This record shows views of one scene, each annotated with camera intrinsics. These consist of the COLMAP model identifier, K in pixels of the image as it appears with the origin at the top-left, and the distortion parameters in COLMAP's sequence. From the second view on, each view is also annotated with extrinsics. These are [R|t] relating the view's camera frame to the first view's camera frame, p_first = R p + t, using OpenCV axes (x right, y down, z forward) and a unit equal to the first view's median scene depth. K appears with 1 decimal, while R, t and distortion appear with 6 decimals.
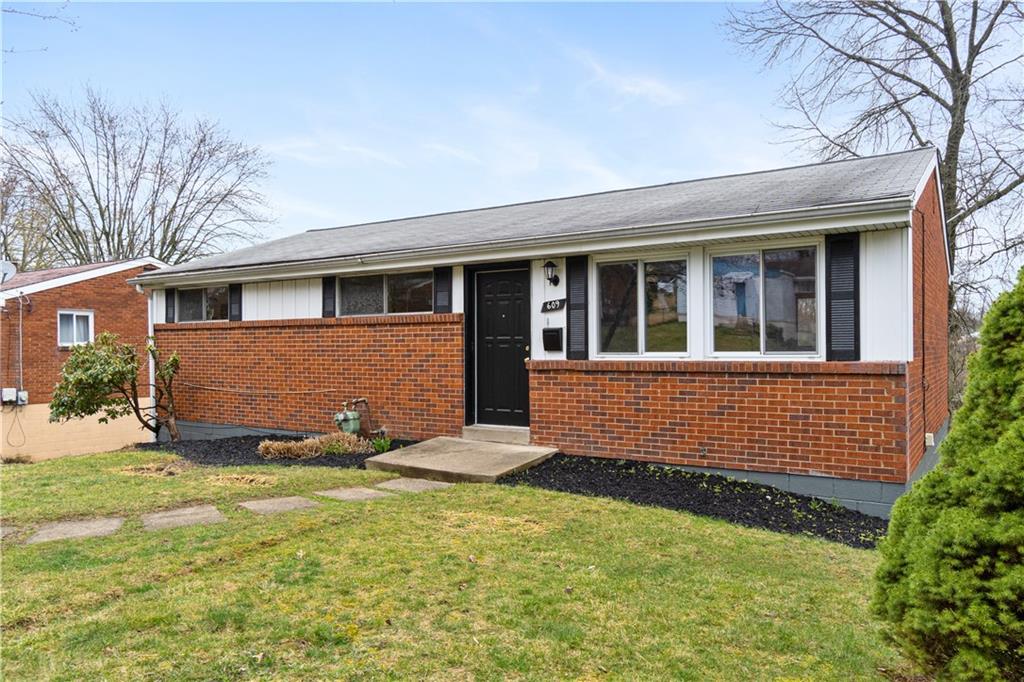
lens RADIAL K [[758.4, 0, 512.0], [0, 758.4, 341.0], [0, 0, 1]] dist [-0.009079, -0.003207]
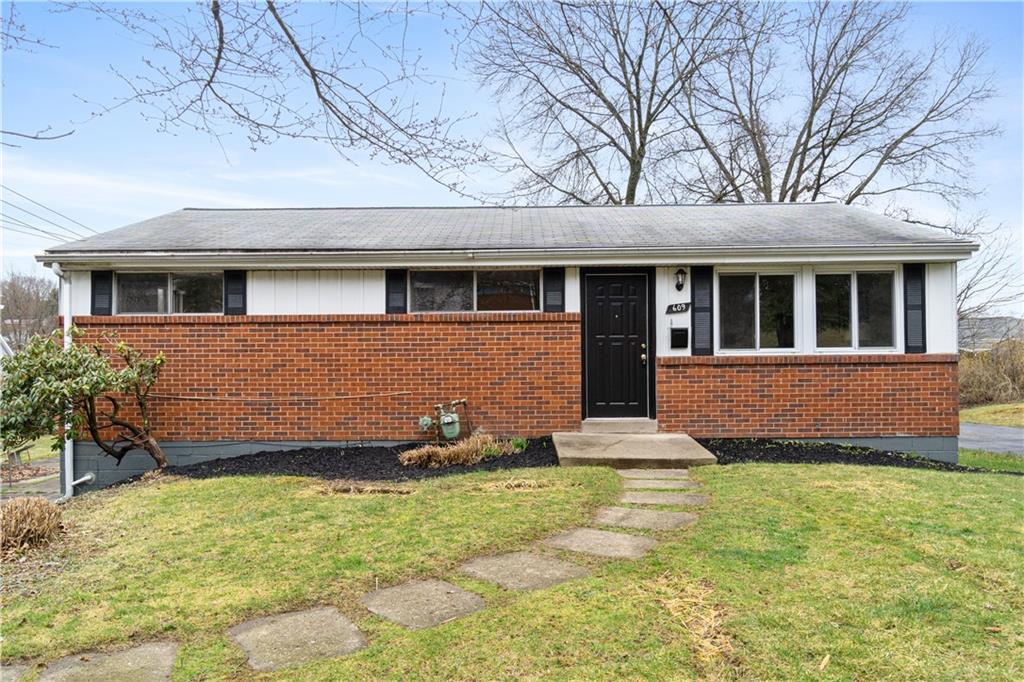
lens RADIAL K [[758.4, 0, 512.0], [0, 758.4, 341.0], [0, 0, 1]] dist [-0.009079, -0.003207]
pose [[0.829648, 0.005412, 0.558260, -0.787057], [-0.000161, 0.999955, -0.009454, 0.013304], [-0.558287, 0.007754, 0.829612, 0.200260]]
